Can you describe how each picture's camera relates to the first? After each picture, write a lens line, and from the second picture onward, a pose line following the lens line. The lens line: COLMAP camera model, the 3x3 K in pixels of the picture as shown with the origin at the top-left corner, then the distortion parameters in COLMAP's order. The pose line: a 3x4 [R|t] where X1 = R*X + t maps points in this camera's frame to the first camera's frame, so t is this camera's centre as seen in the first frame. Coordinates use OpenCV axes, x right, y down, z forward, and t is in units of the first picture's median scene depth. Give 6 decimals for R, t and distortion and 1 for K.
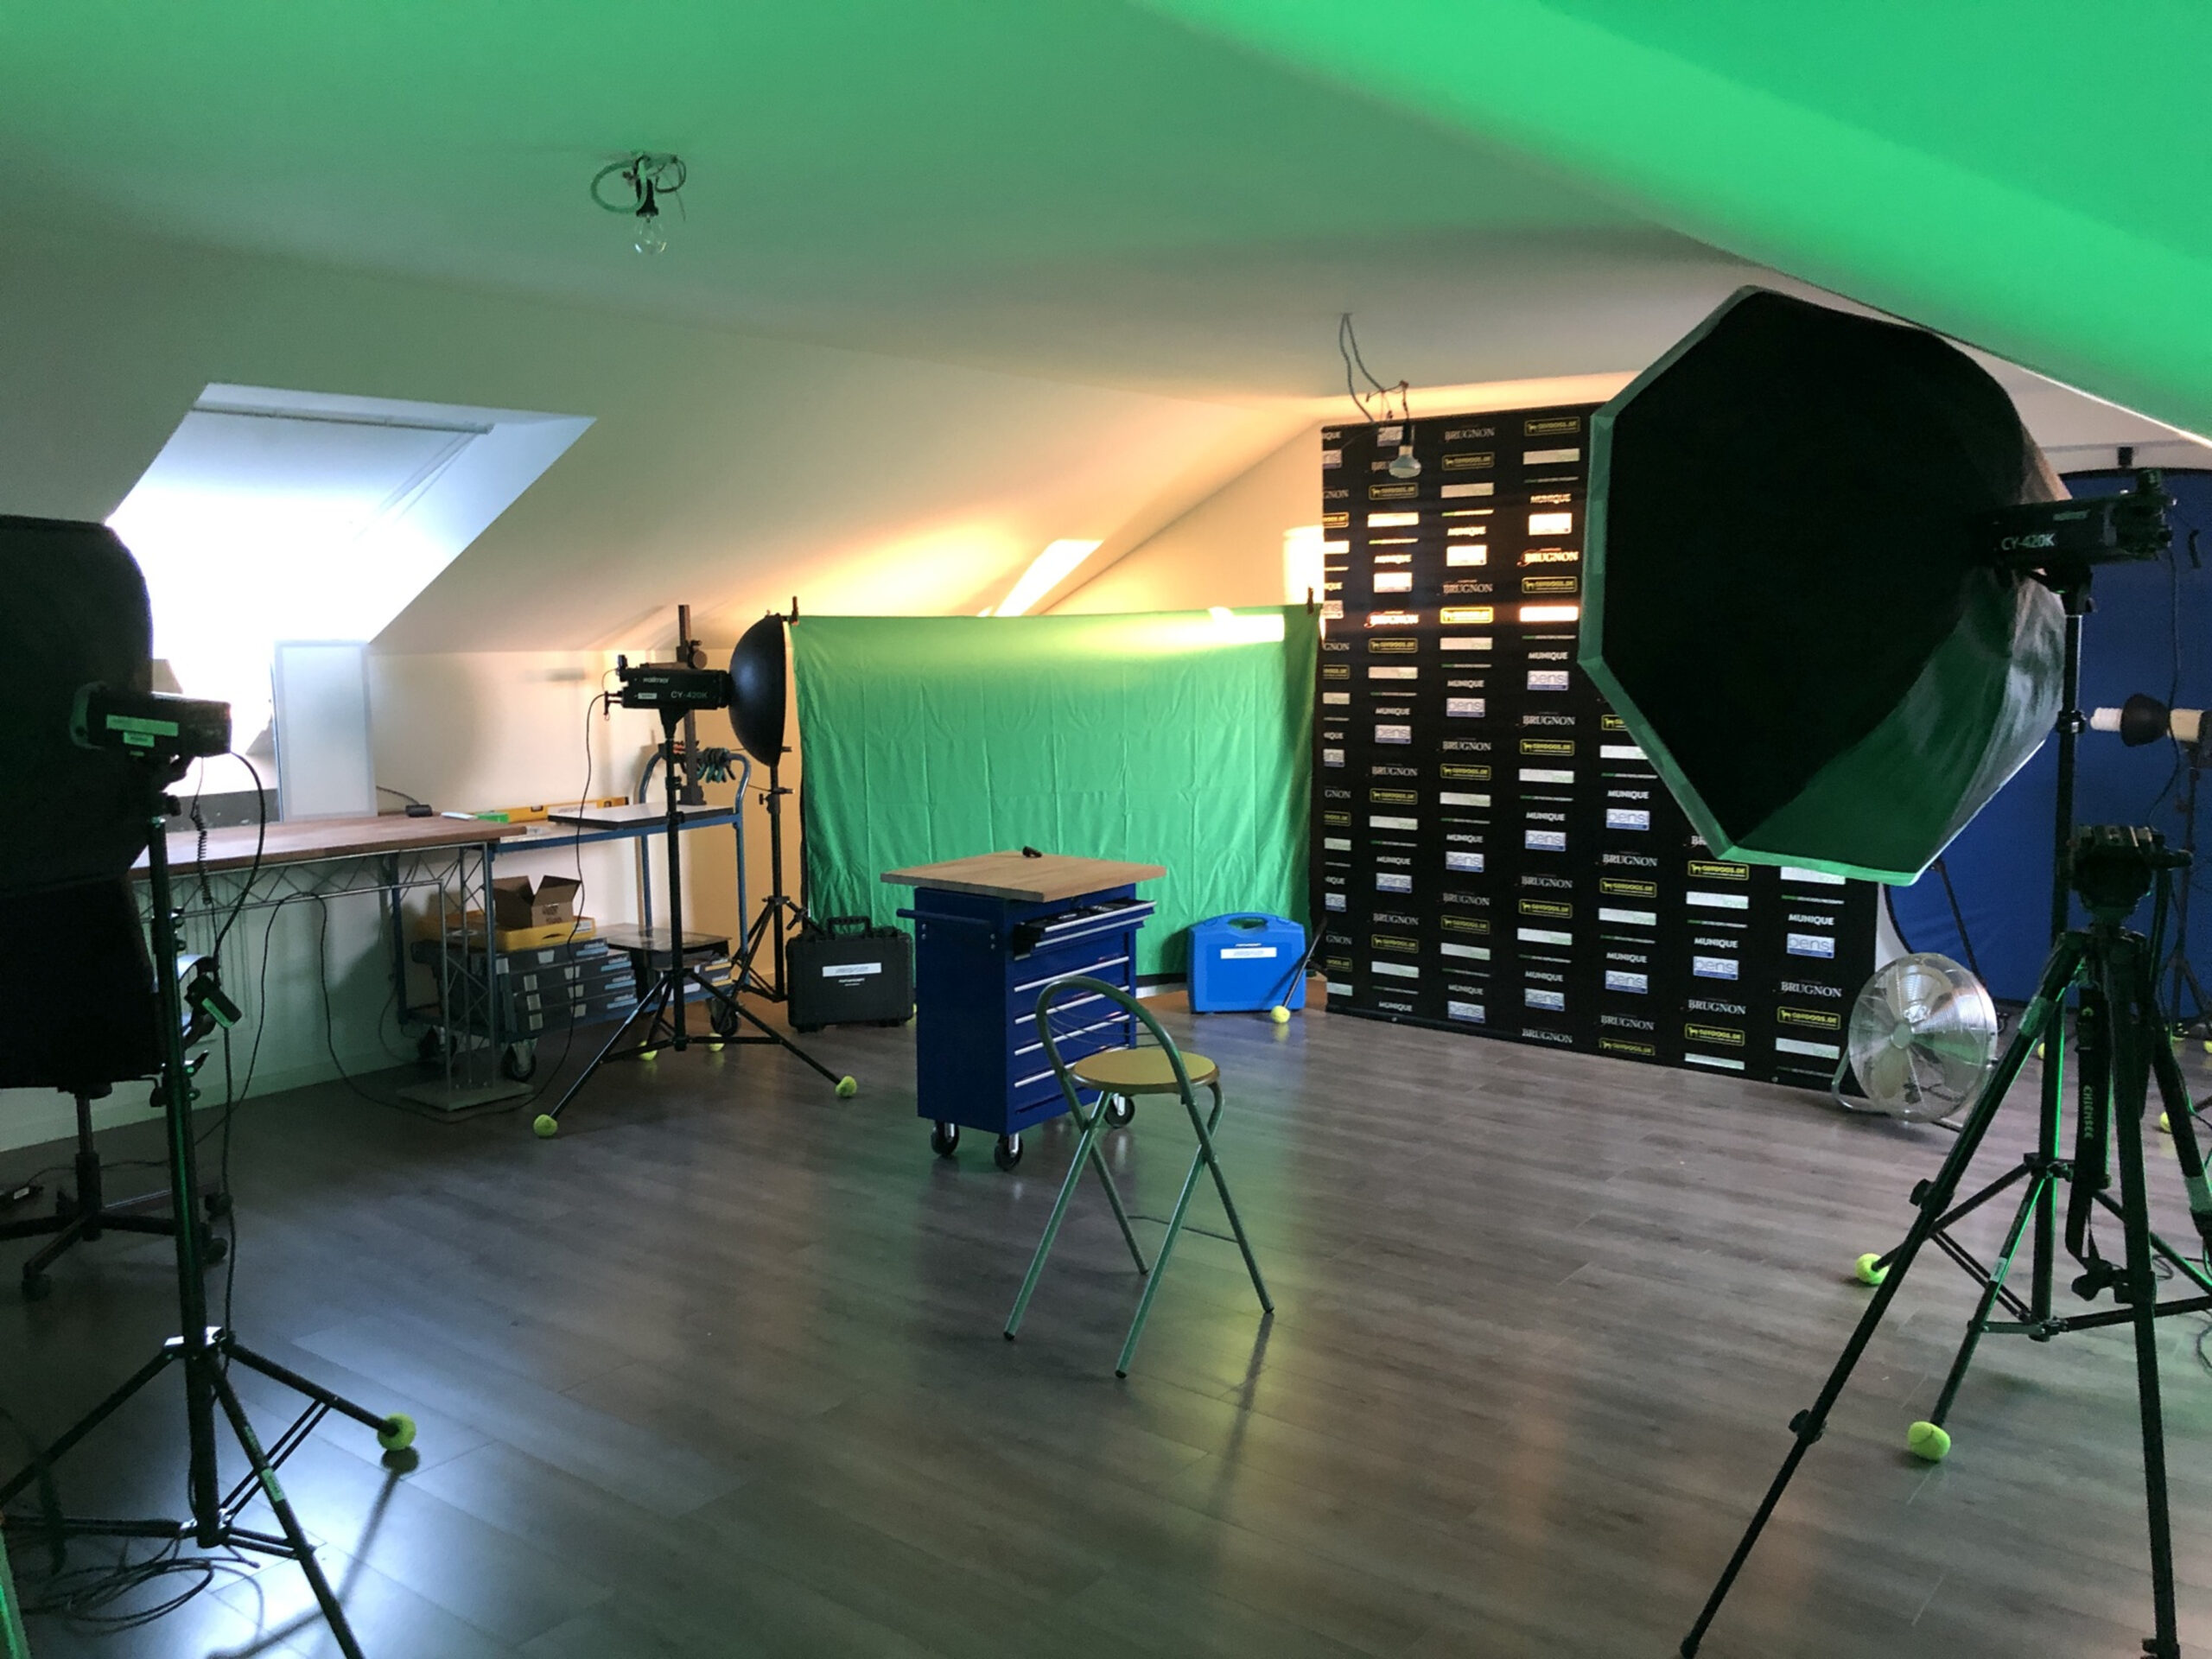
lens RADIAL K [[1809.0, 0, 1110.1], [0, 1809.0, 834.6], [0, 0, 1]] dist [0.031374, -0.033461]
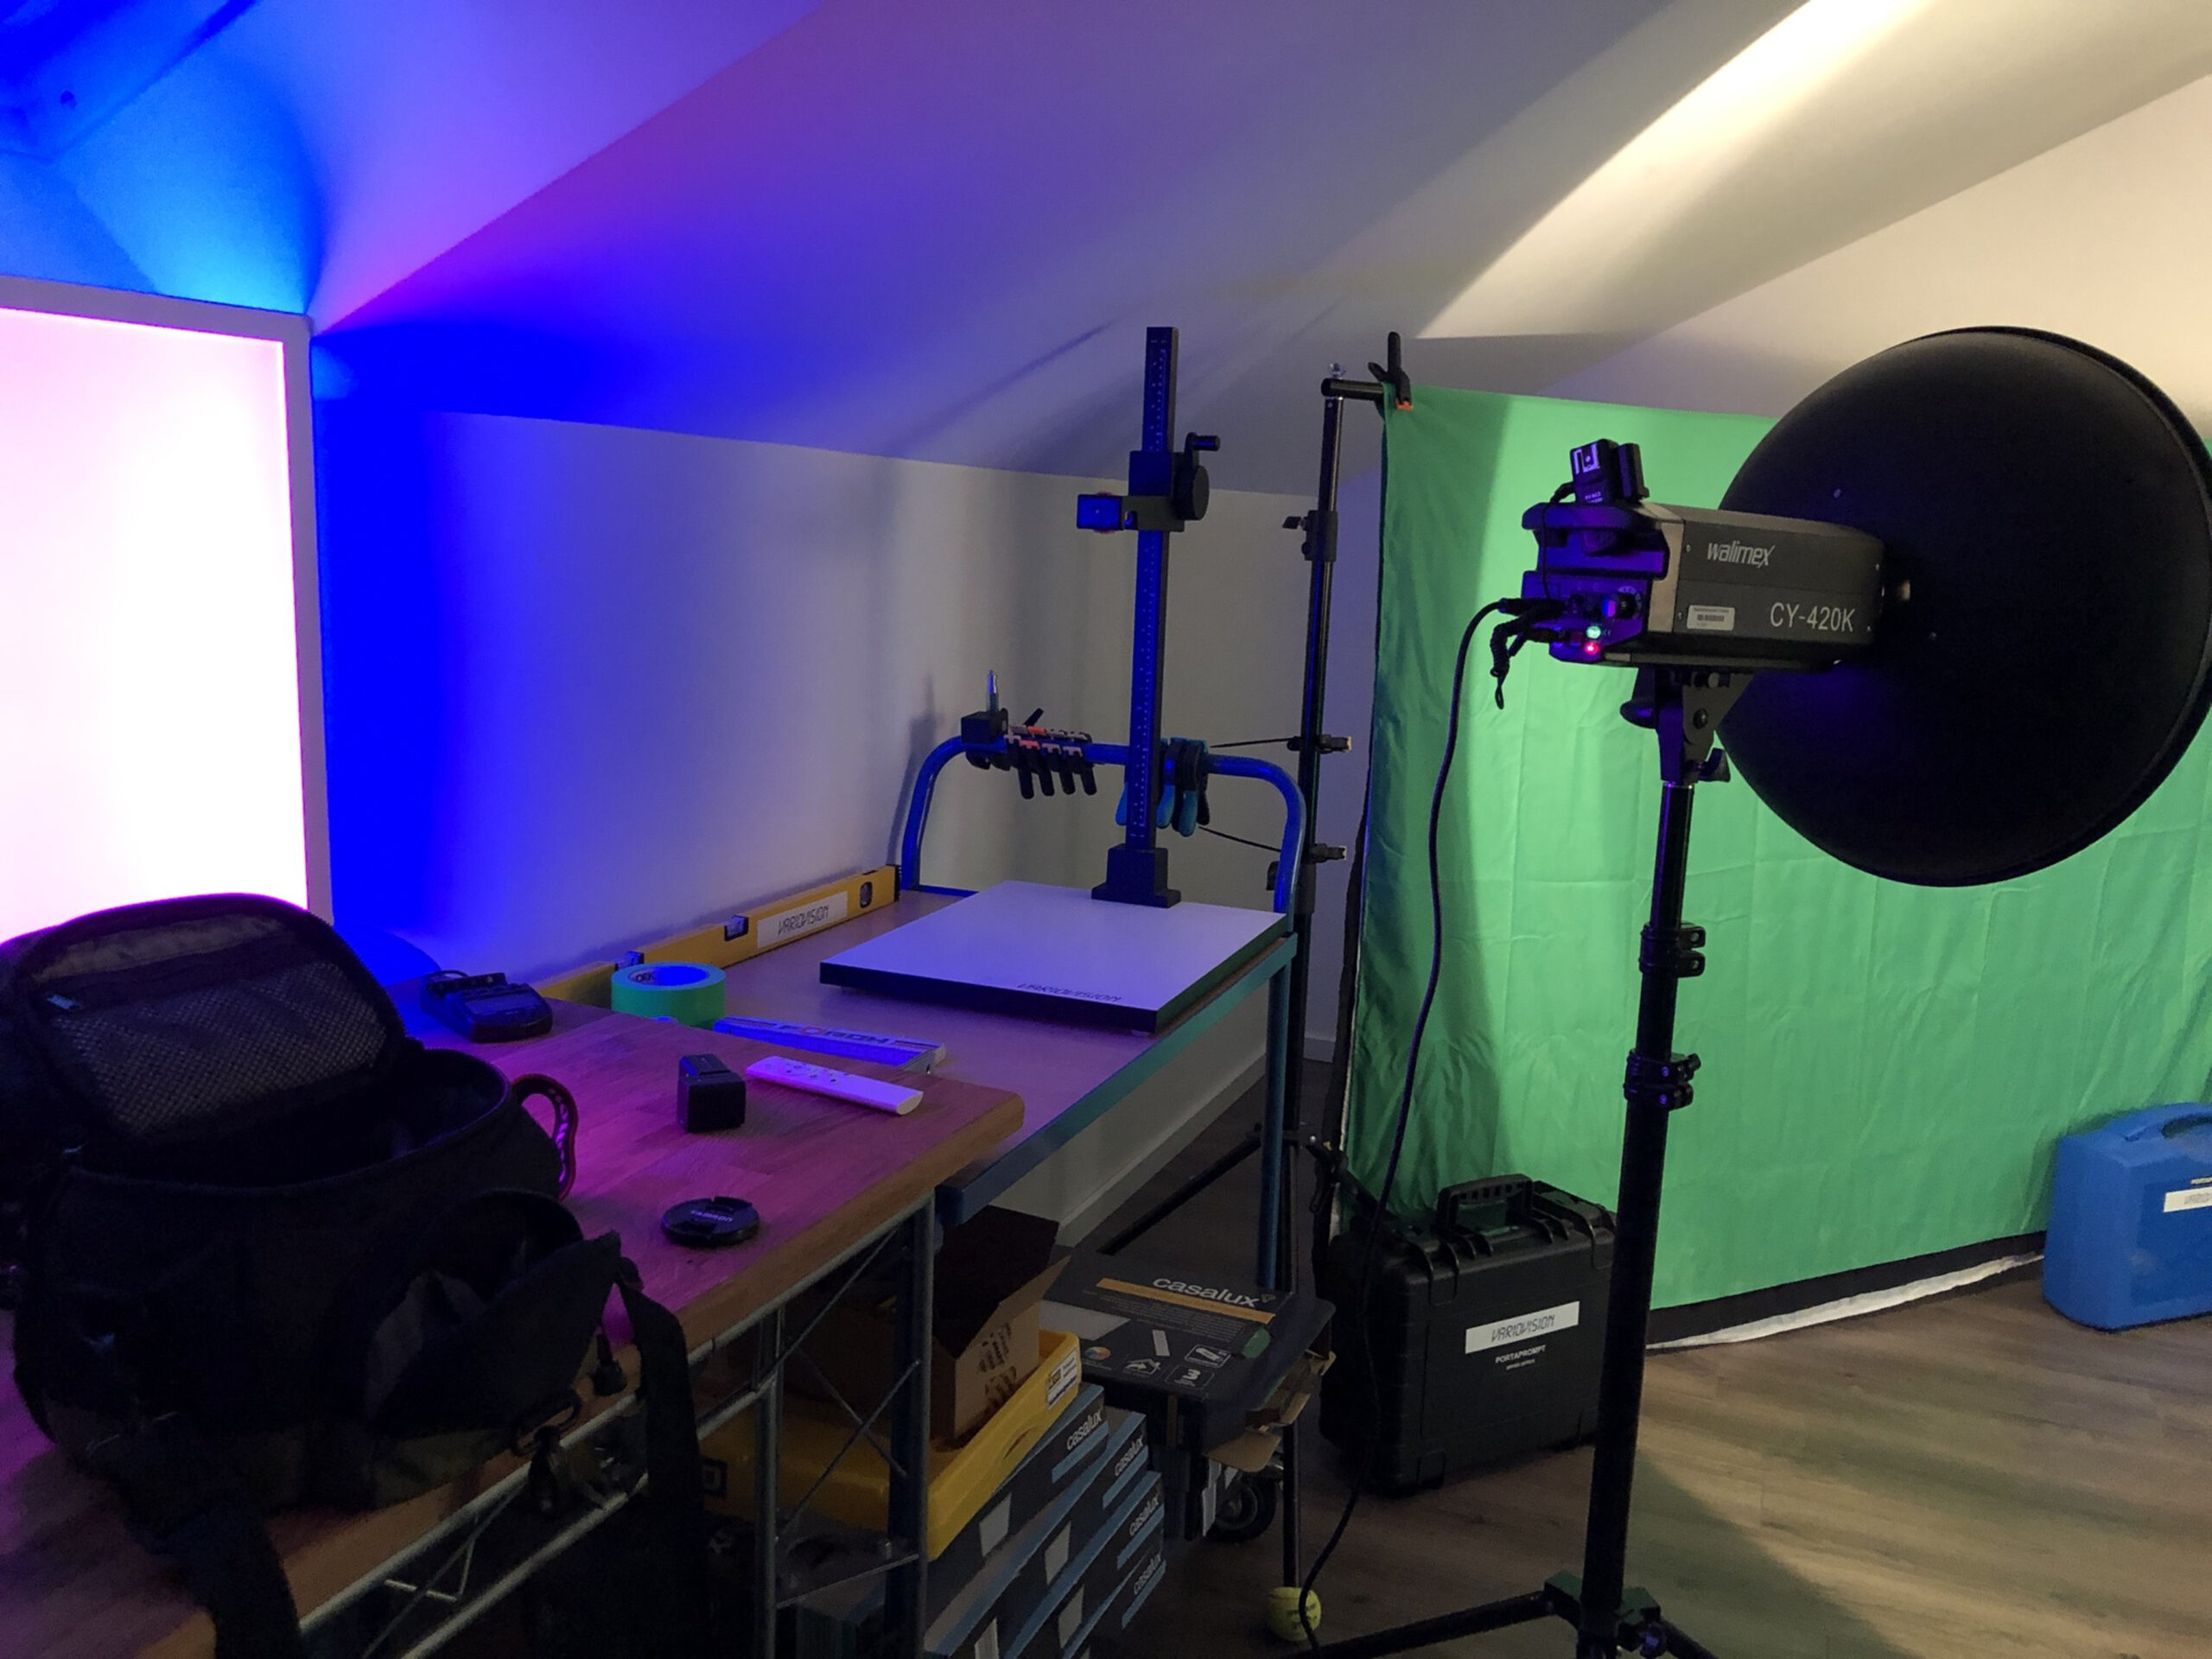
lens RADIAL K [[1809.0, 0, 1081.6], [0, 1809.0, 826.0], [0, 0, 1]] dist [0.031374, -0.033461]
pose [[0.963783, 0.004279, 0.266654, -0.378079], [-0.019982, 0.998219, 0.056203, -0.057378], [-0.265939, -0.059496, 0.962152, 0.743430]]
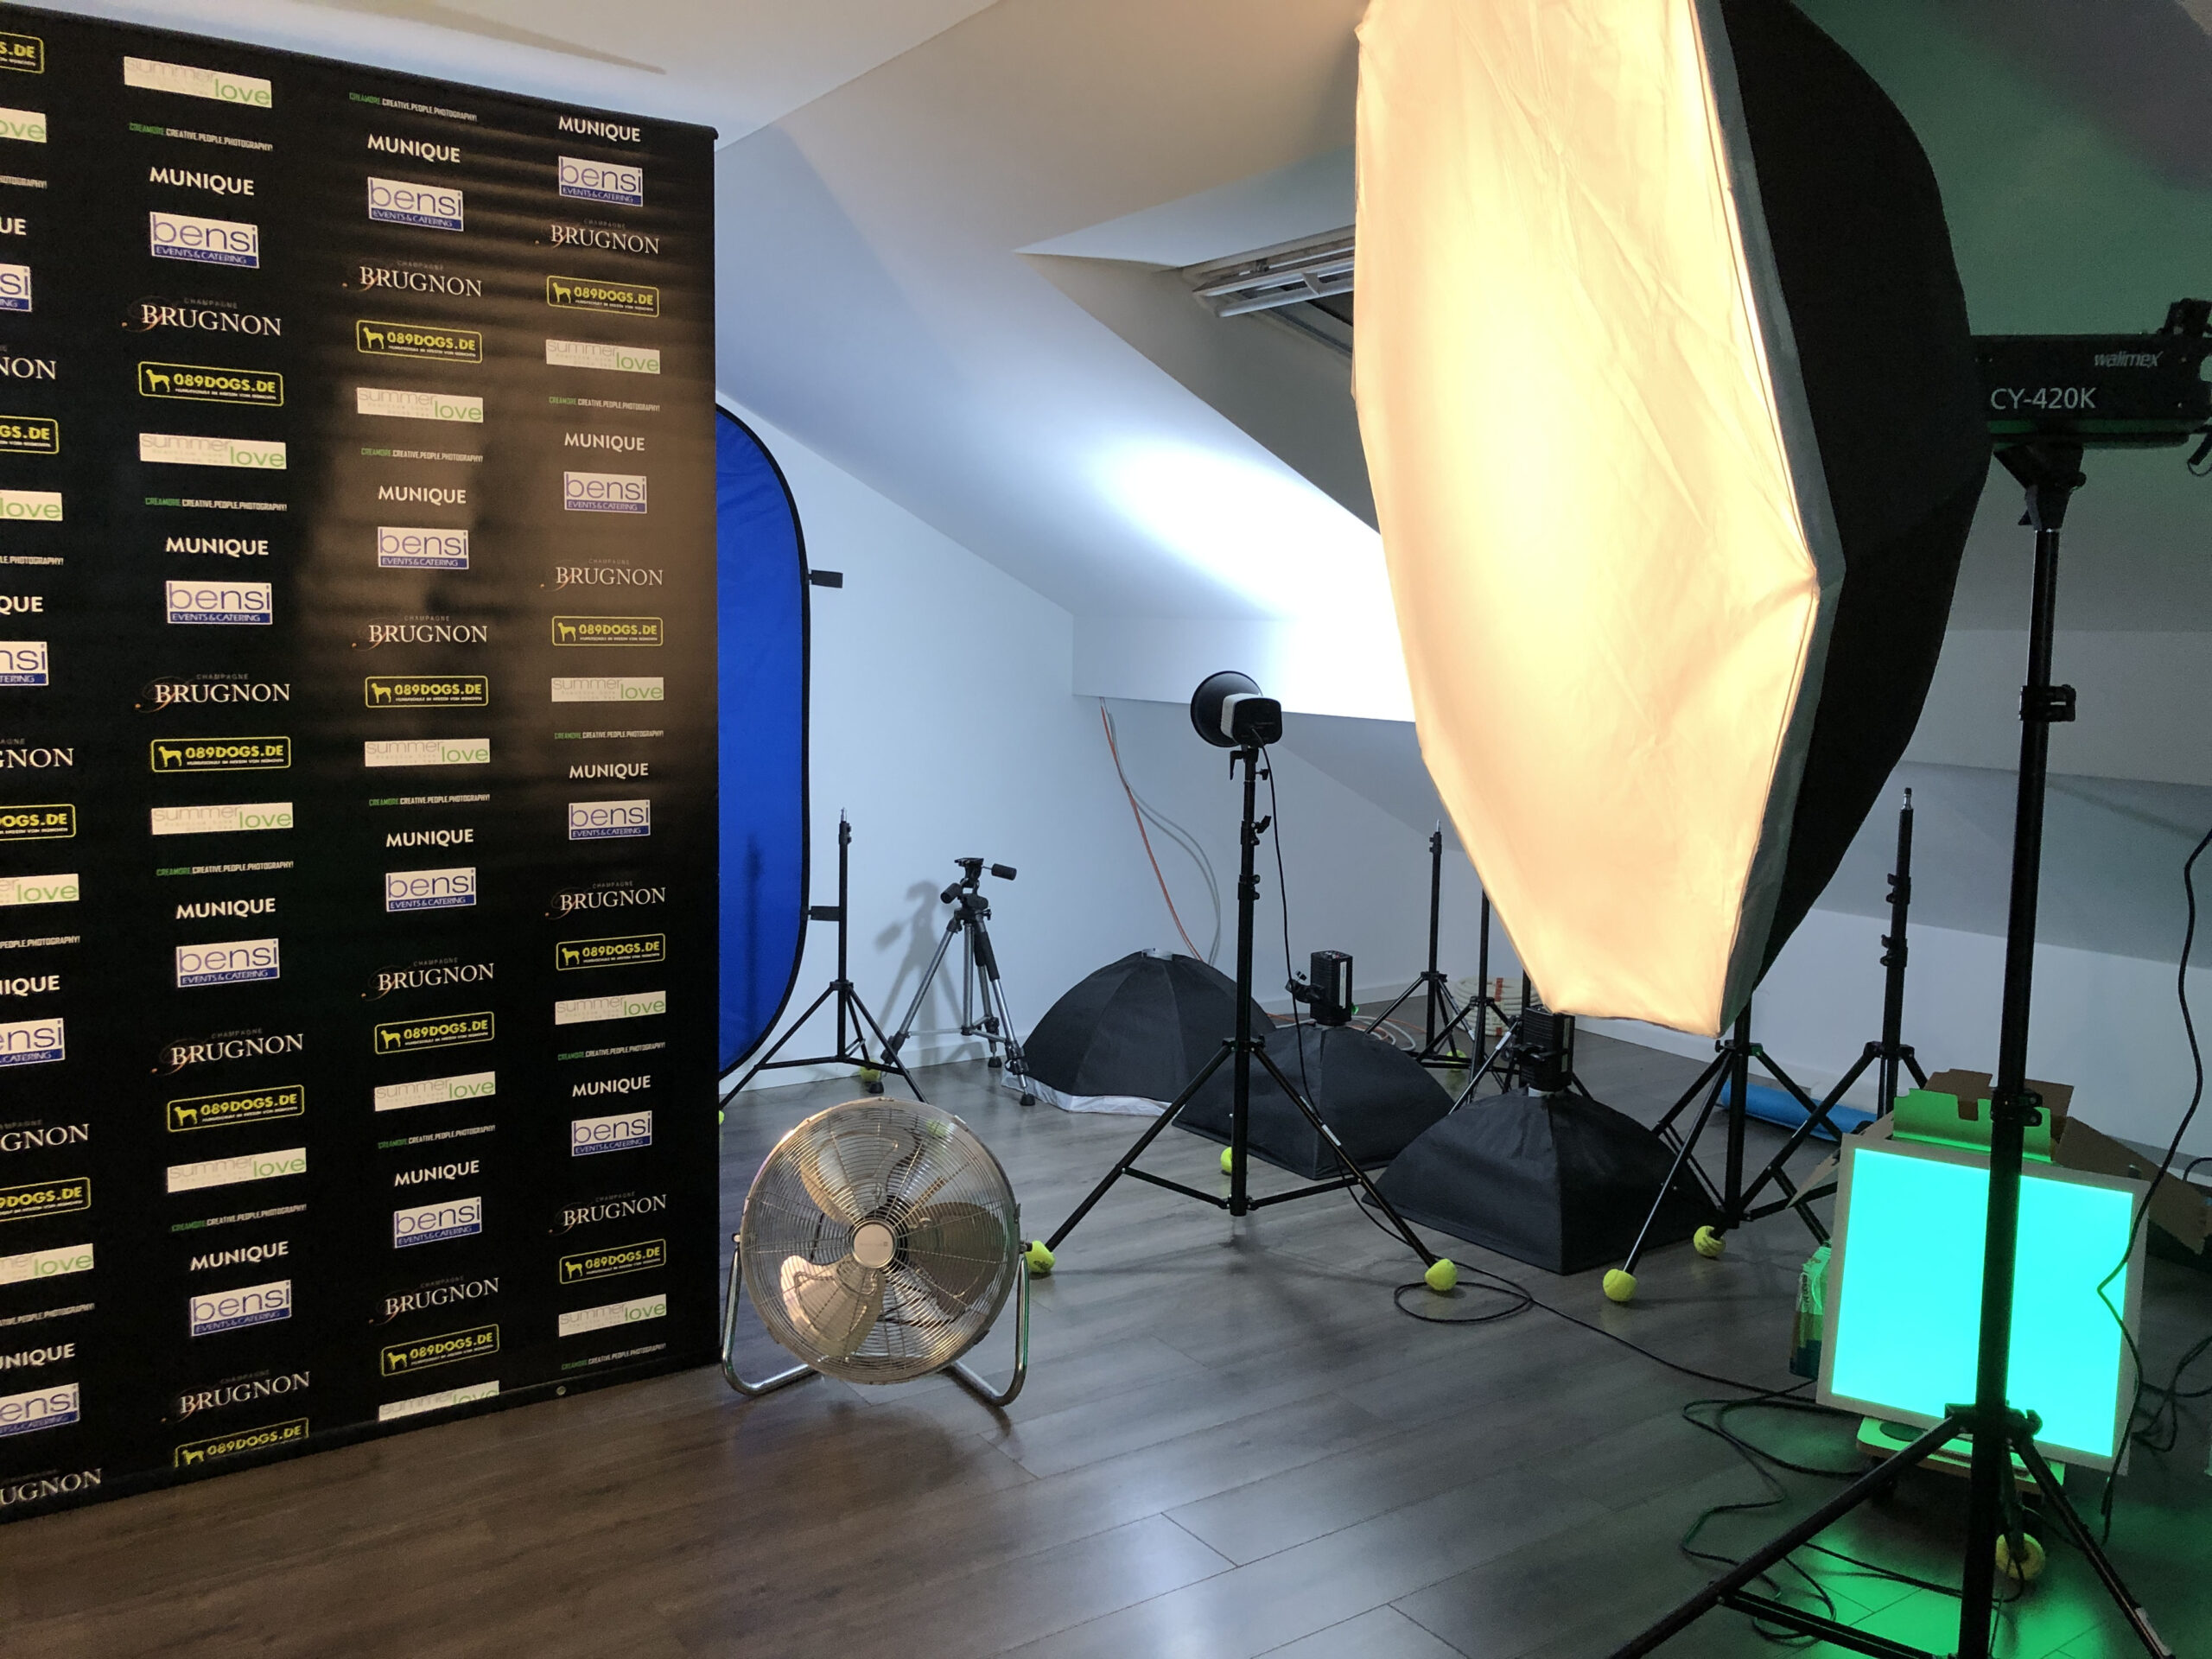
lens RADIAL K [[1809.0, 0, 1126.9], [0, 1809.0, 811.7], [0, 0, 1]] dist [0.031374, -0.033461]
pose [[0.284617, -0.084364, 0.954922, -0.090158], [0.094468, 0.993740, 0.059637, -0.053907], [-0.953975, 0.073236, 0.290805, 0.662502]]
